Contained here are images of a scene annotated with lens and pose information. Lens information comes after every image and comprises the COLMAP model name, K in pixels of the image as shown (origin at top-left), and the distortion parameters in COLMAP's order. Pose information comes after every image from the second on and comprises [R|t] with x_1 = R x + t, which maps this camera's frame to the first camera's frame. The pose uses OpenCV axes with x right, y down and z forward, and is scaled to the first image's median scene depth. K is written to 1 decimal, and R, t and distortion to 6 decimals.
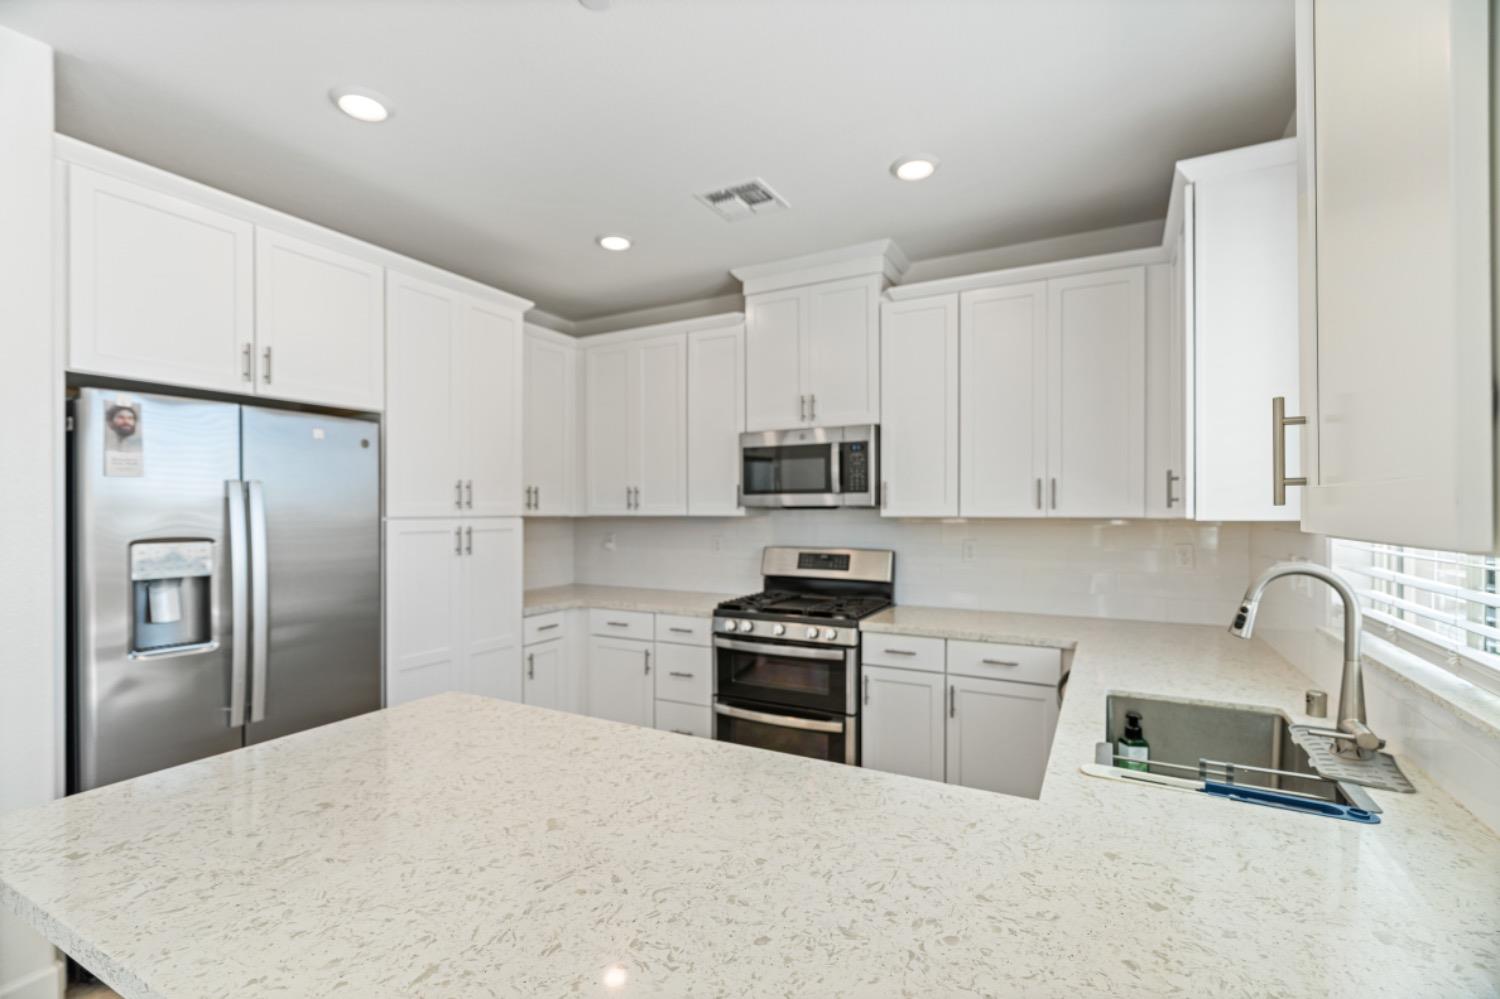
lens RADIAL K [[679.8, 0, 758.0], [0, 679.8, 512.6], [0, 0, 1]] dist [-0.000953, 0.001190]
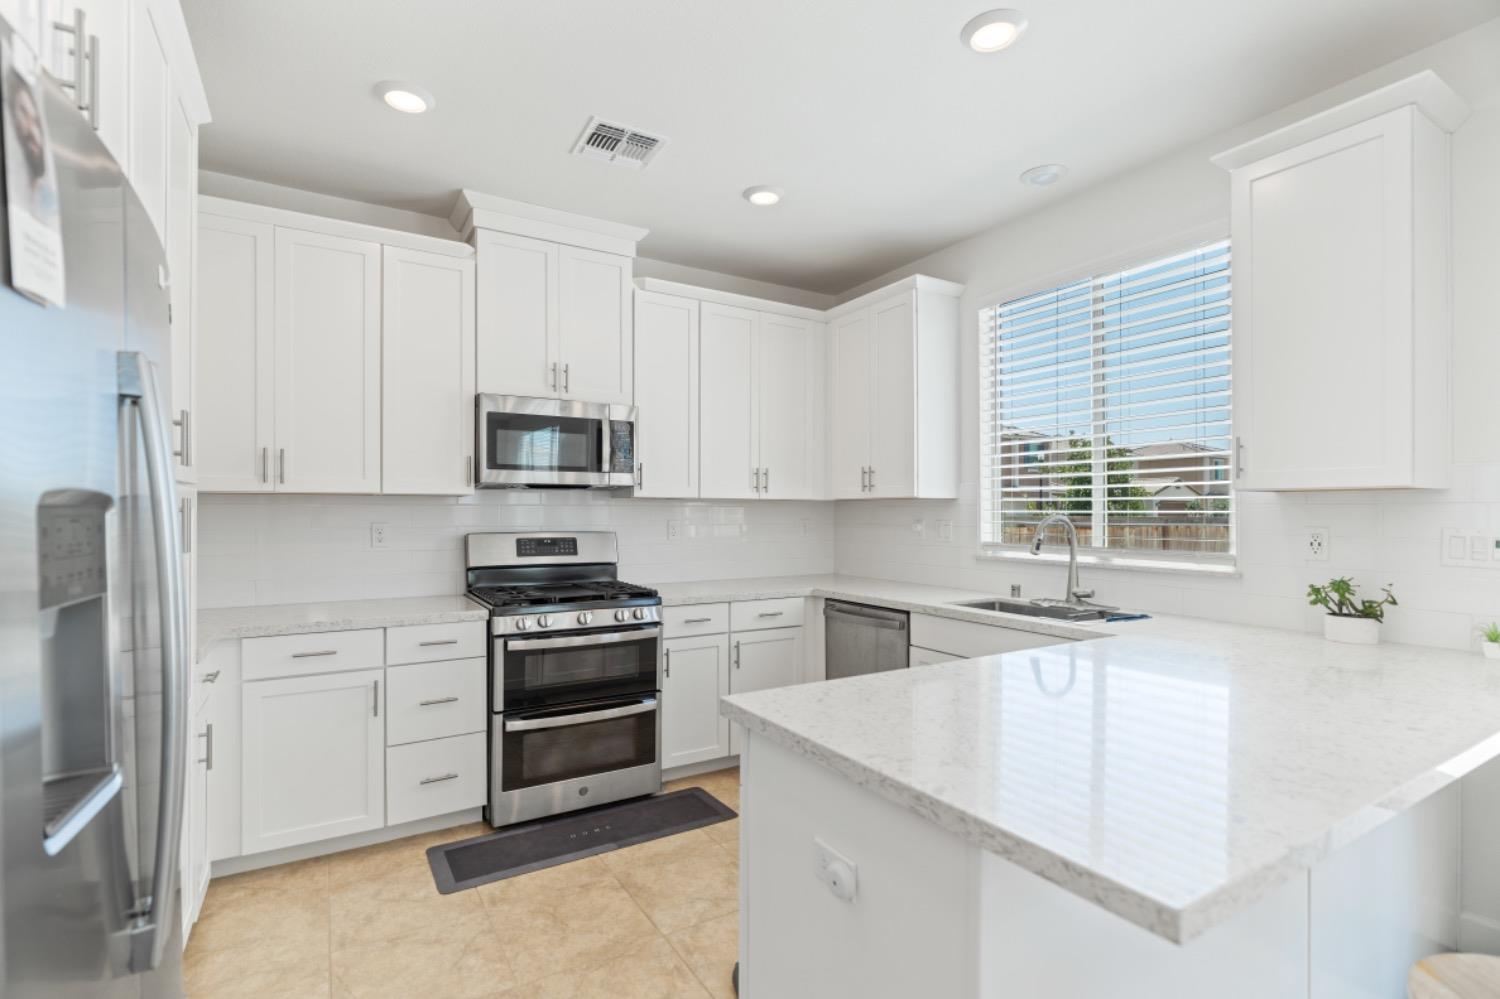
lens RADIAL K [[679.8, 0, 758.0], [0, 679.8, 512.6], [0, 0, 1]] dist [-0.000953, 0.001190]
pose [[0.524506, -0.011414, 0.851330, -0.596017], [-0.009673, 0.999766, 0.019364, 0.006262], [-0.851352, -0.018391, 0.524273, 0.302438]]
